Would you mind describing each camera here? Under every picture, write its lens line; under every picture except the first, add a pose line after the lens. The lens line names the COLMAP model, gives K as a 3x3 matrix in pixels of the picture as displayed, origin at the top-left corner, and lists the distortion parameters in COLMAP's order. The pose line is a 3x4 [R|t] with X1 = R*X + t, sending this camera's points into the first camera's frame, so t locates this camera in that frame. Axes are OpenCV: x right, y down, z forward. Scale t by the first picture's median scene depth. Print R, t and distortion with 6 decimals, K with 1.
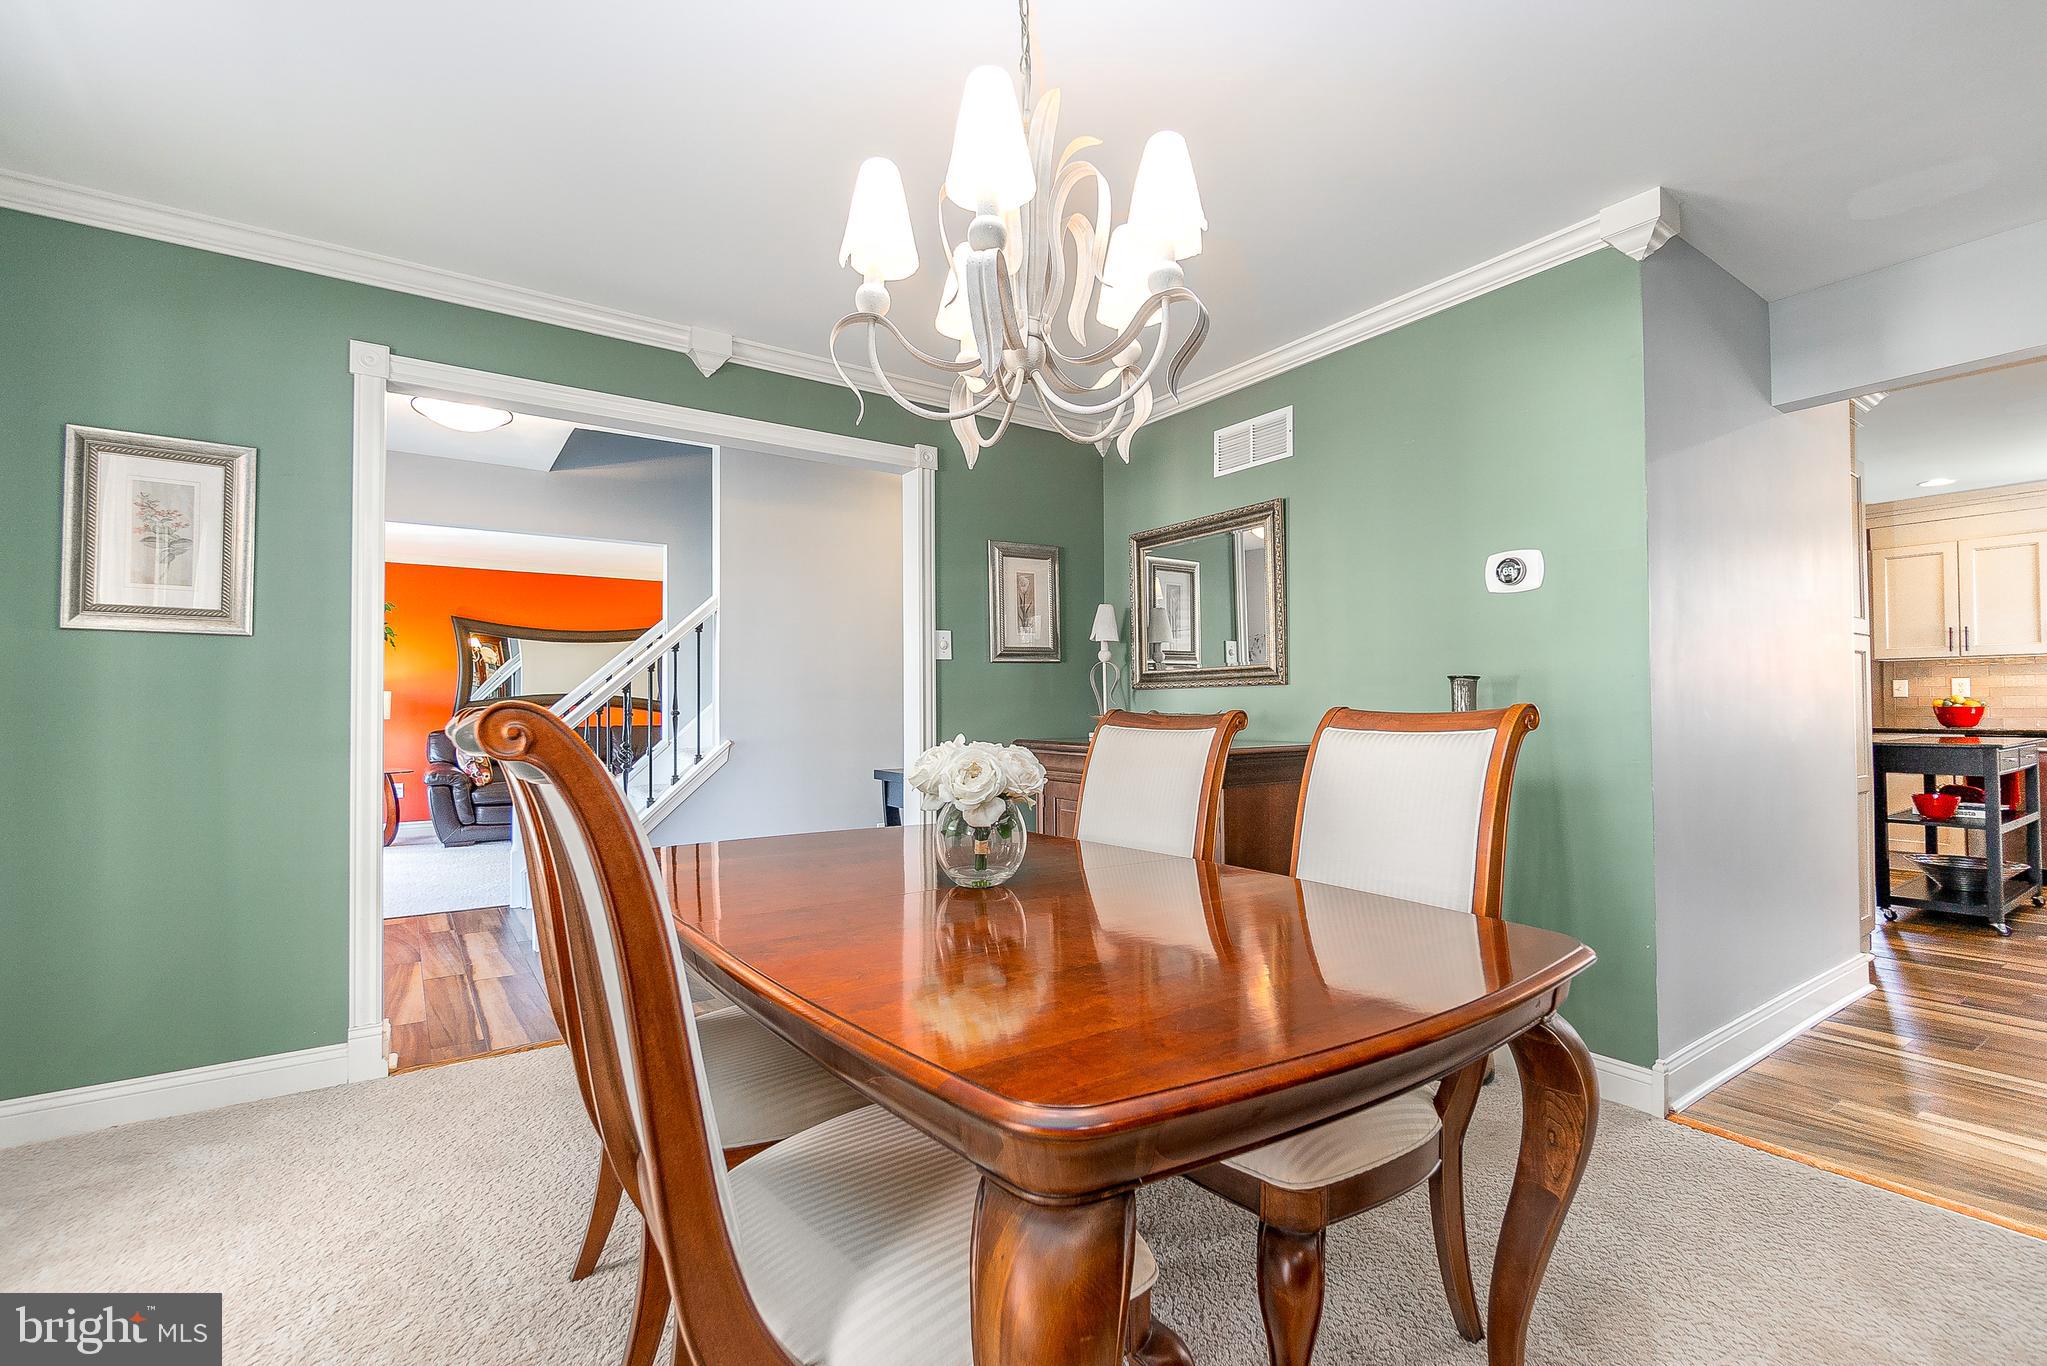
lens RADIAL K [[891.3, 0, 985.9], [0, 891.3, 683.9], [0, 0, 1]] dist [-0.000053, -0.000023]
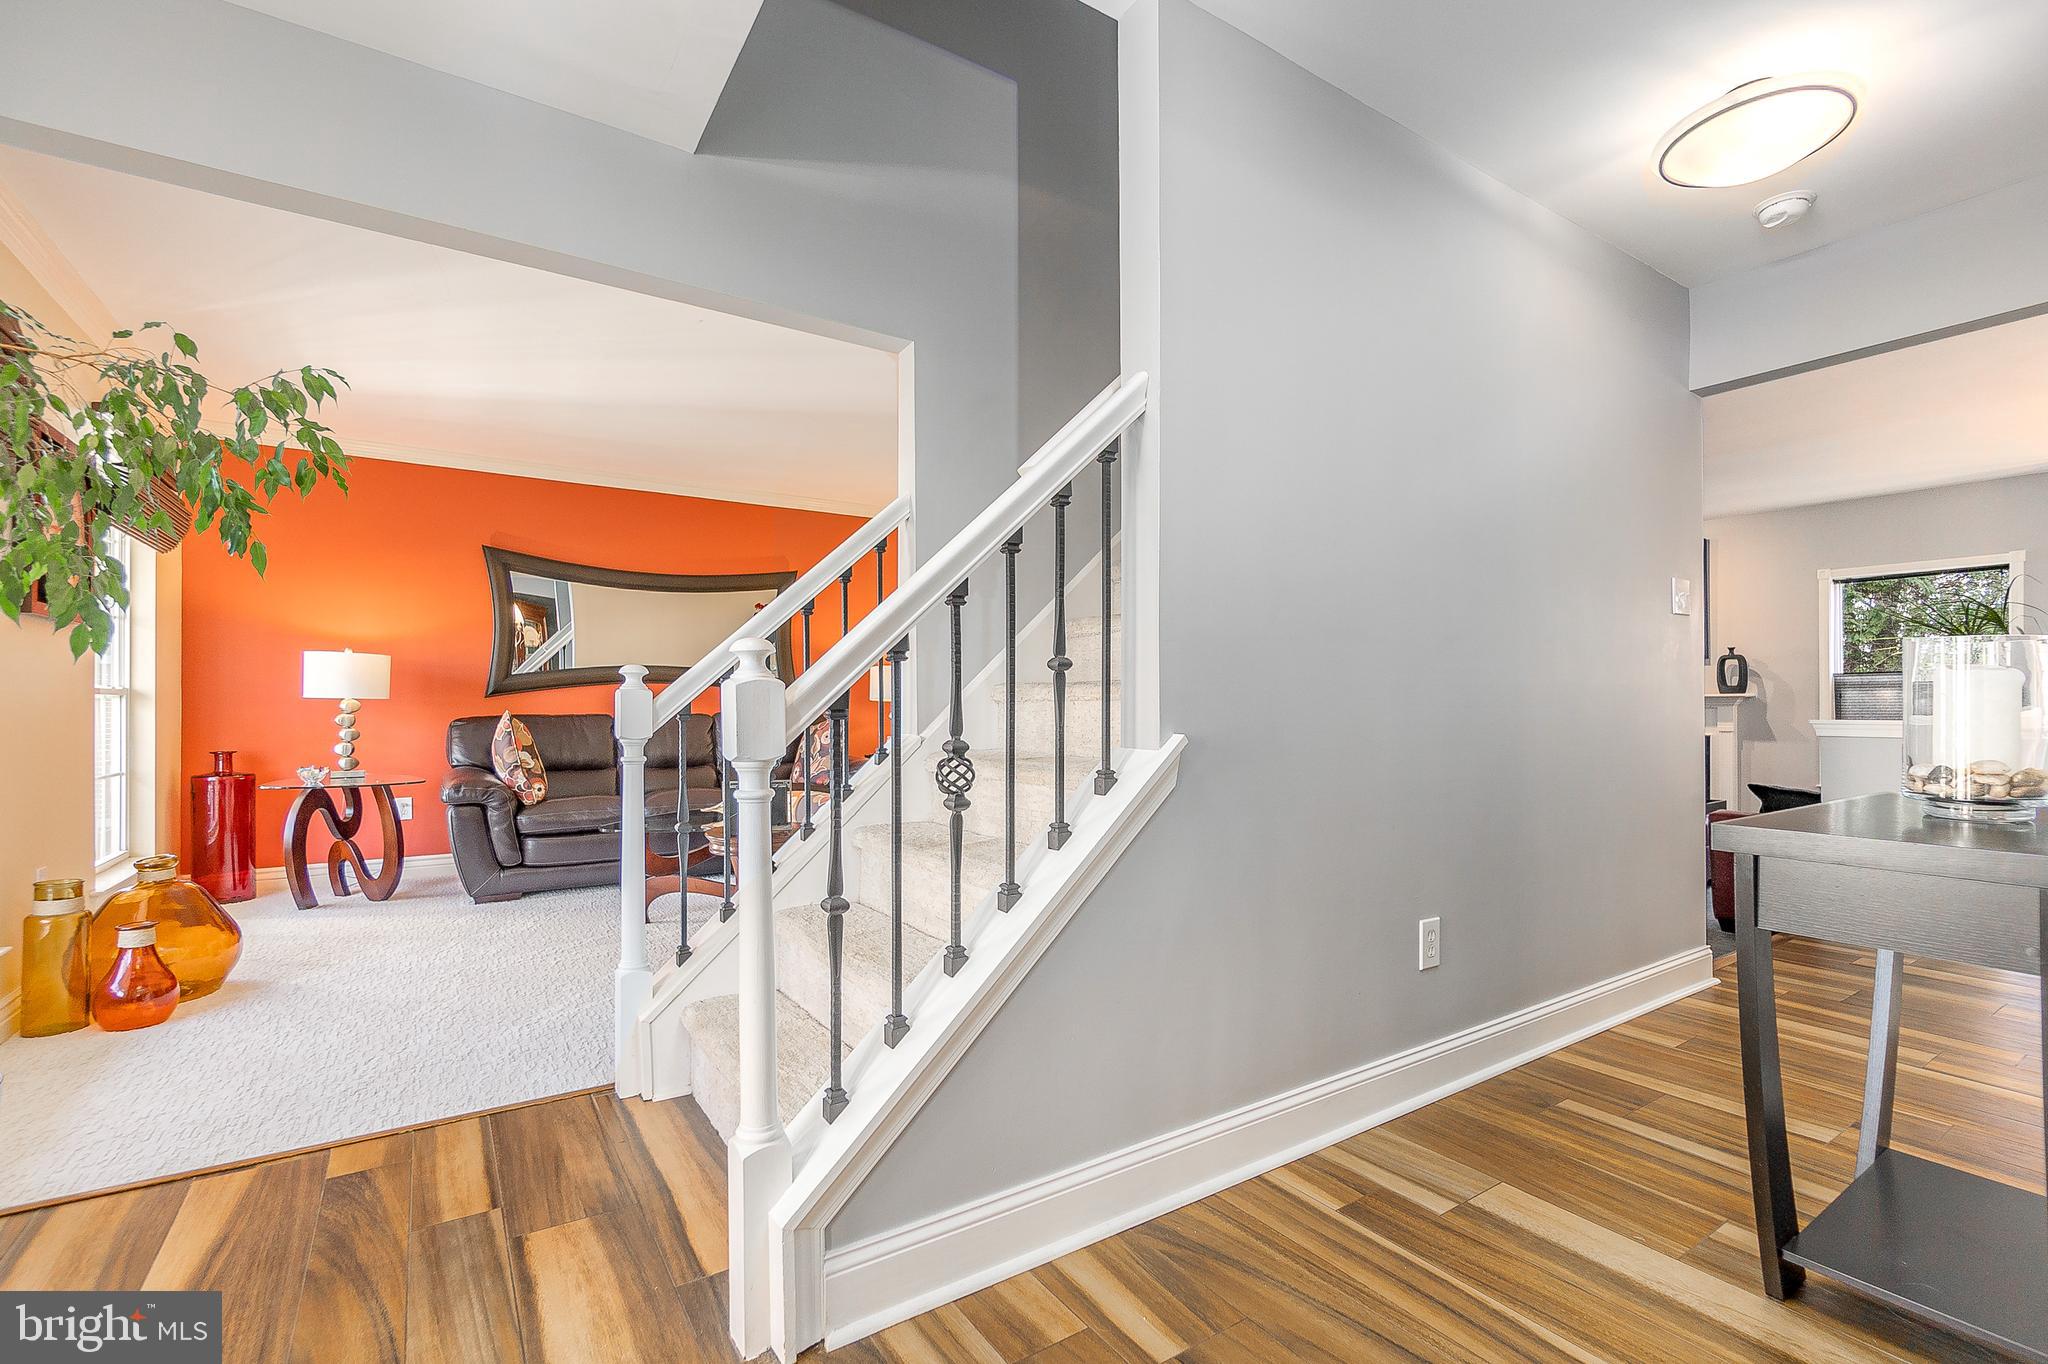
lens RADIAL K [[904.1, 0, 1014.2], [0, 904.1, 695.9], [0, 0, 1]] dist [0.000475, 0.000162]
pose [[0.999959, 0.005809, -0.007015, -0.219138], [-0.005684, 0.999827, 0.017716, 0.023699], [0.007117, -0.017675, 0.999818, 0.361179]]
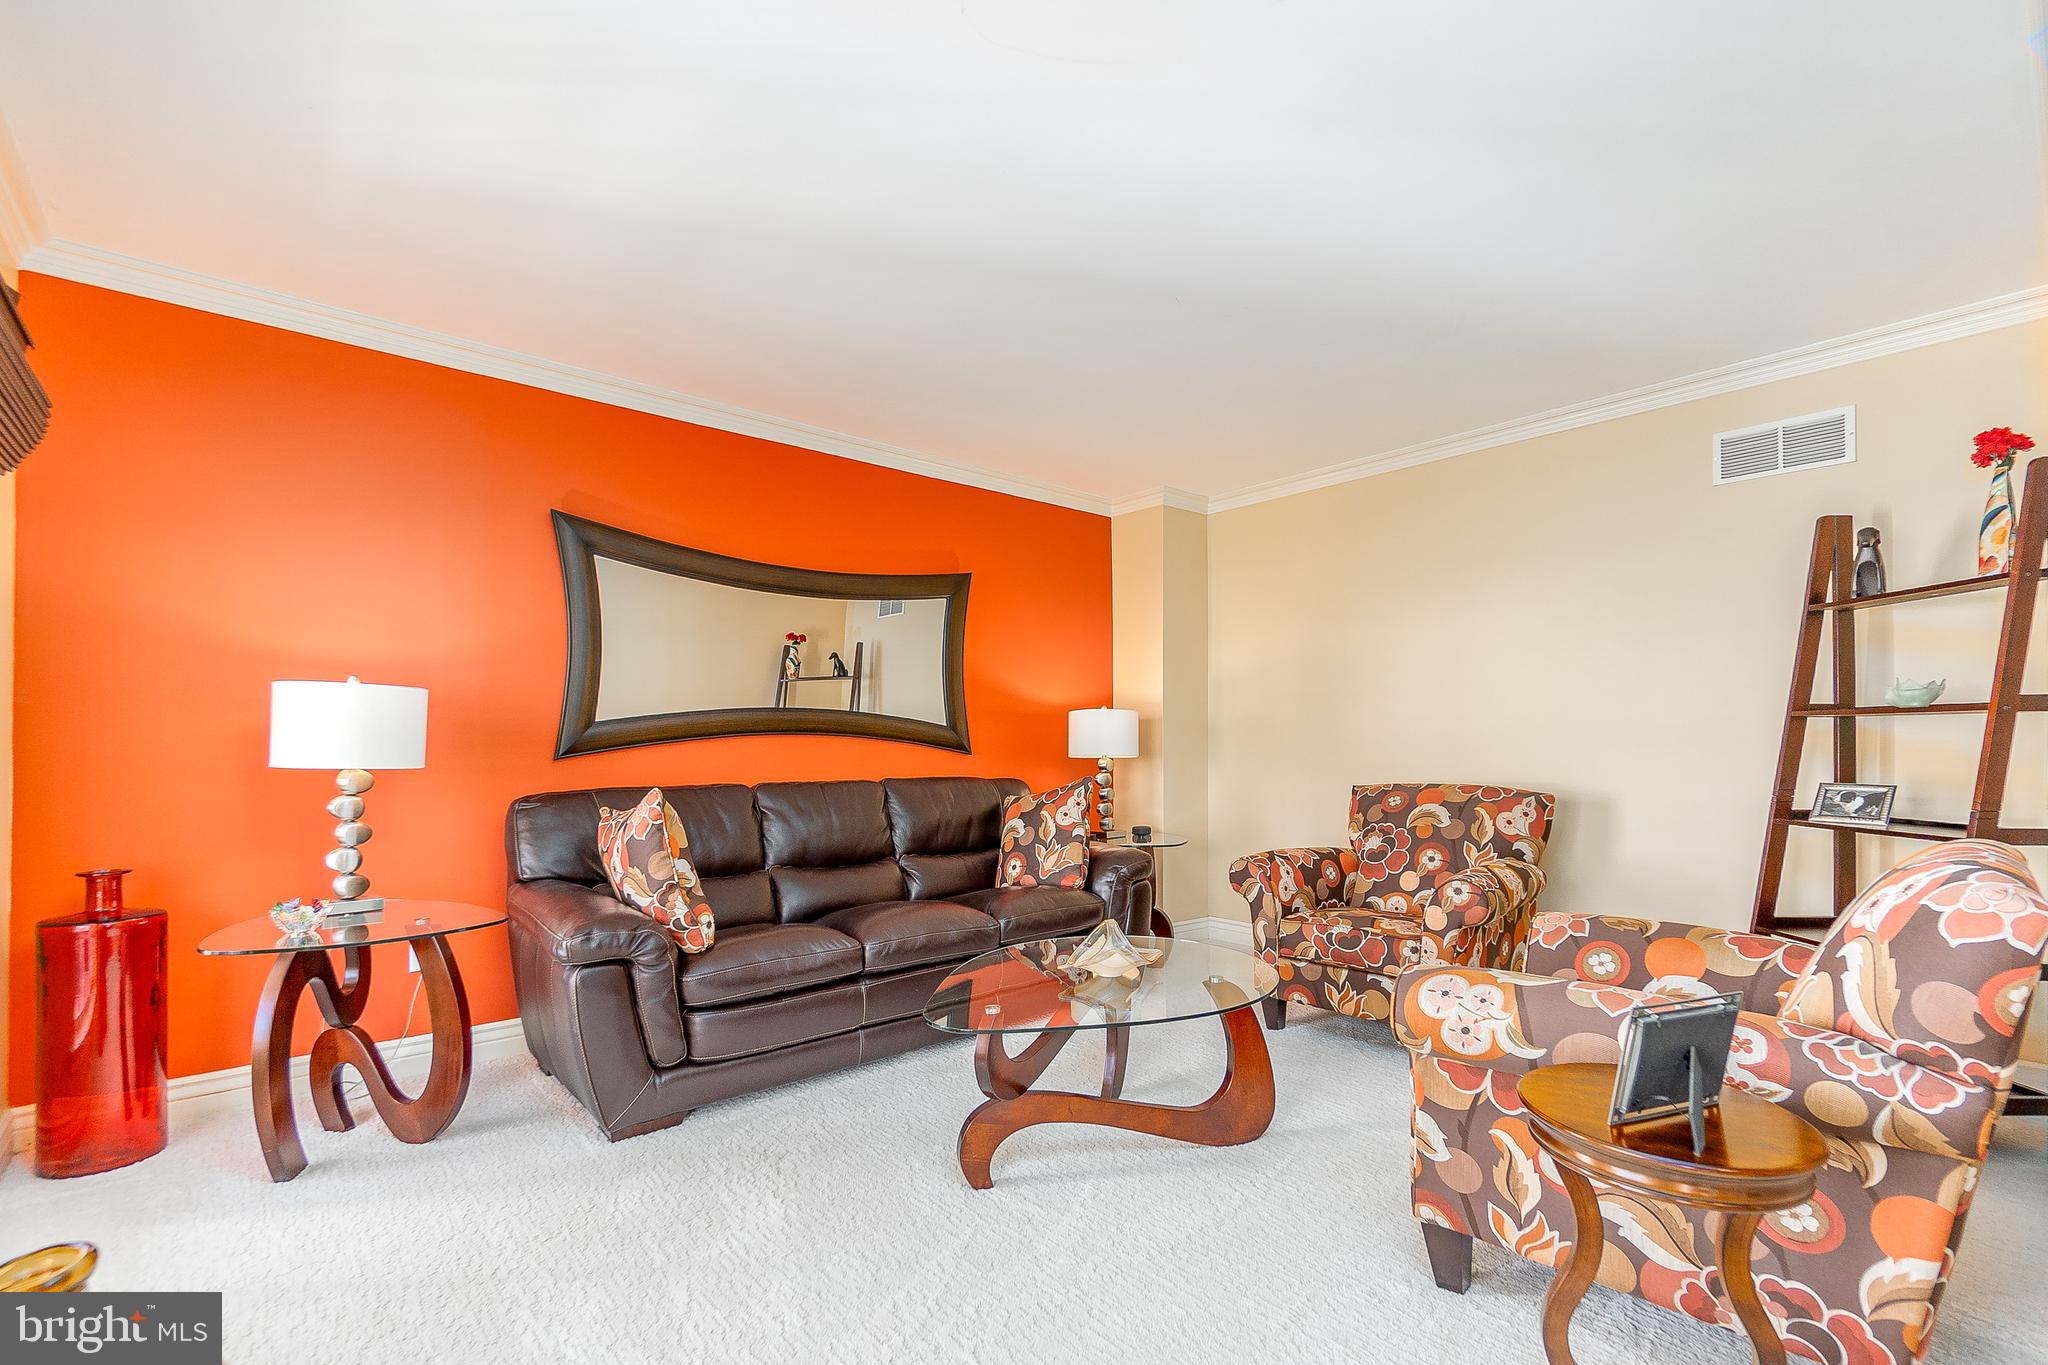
lens RADIAL K [[900.7, 0, 988.3], [0, 900.7, 733.9], [0, 0, 1]] dist [0.002350, 0.000587]
pose [[0.993511, 0.006428, 0.113558, -0.492038], [-0.008542, 0.999799, 0.018146, 0.017778], [-0.113418, -0.018998, 0.993366, 0.624622]]
